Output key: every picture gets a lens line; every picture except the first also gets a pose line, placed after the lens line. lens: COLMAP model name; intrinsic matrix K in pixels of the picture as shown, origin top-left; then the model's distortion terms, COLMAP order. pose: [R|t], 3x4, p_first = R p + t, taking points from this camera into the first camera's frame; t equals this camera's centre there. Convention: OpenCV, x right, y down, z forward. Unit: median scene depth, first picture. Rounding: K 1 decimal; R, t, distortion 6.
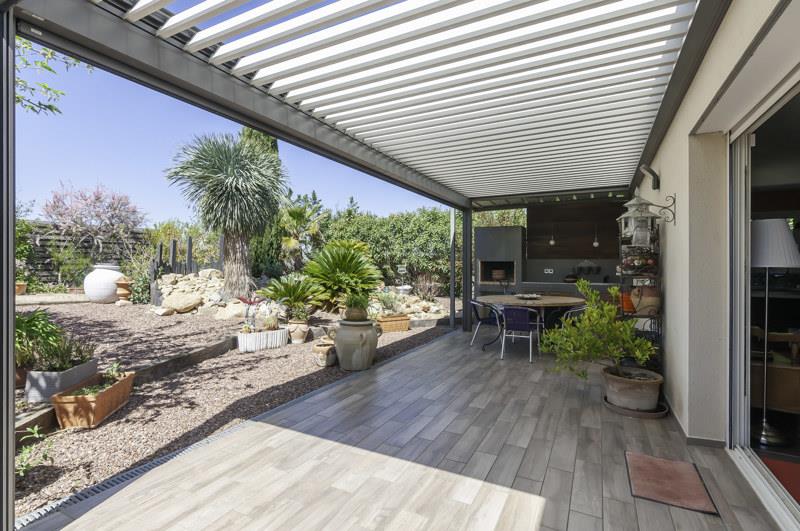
lens RADIAL K [[391.9, 0, 397.8], [0, 391.9, 265.3], [0, 0, 1]] dist [-0.001184, 0.001226]
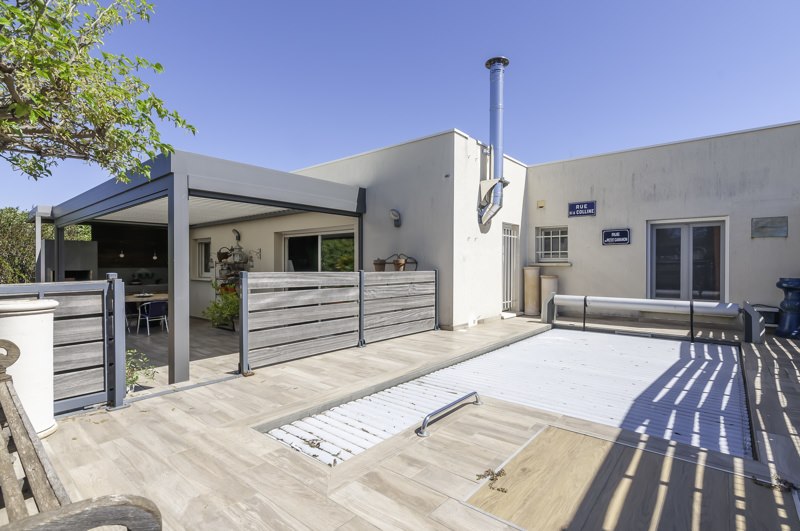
lens RADIAL K [[391.9, 0, 399.5], [0, 391.9, 266.9], [0, 0, 1]] dist [-0.001184, 0.001226]
pose [[0.220609, -0.007674, 0.975332, -0.685093], [0.004866, 0.999965, 0.006768, -0.024486], [-0.975350, 0.003253, 0.220639, -0.203480]]
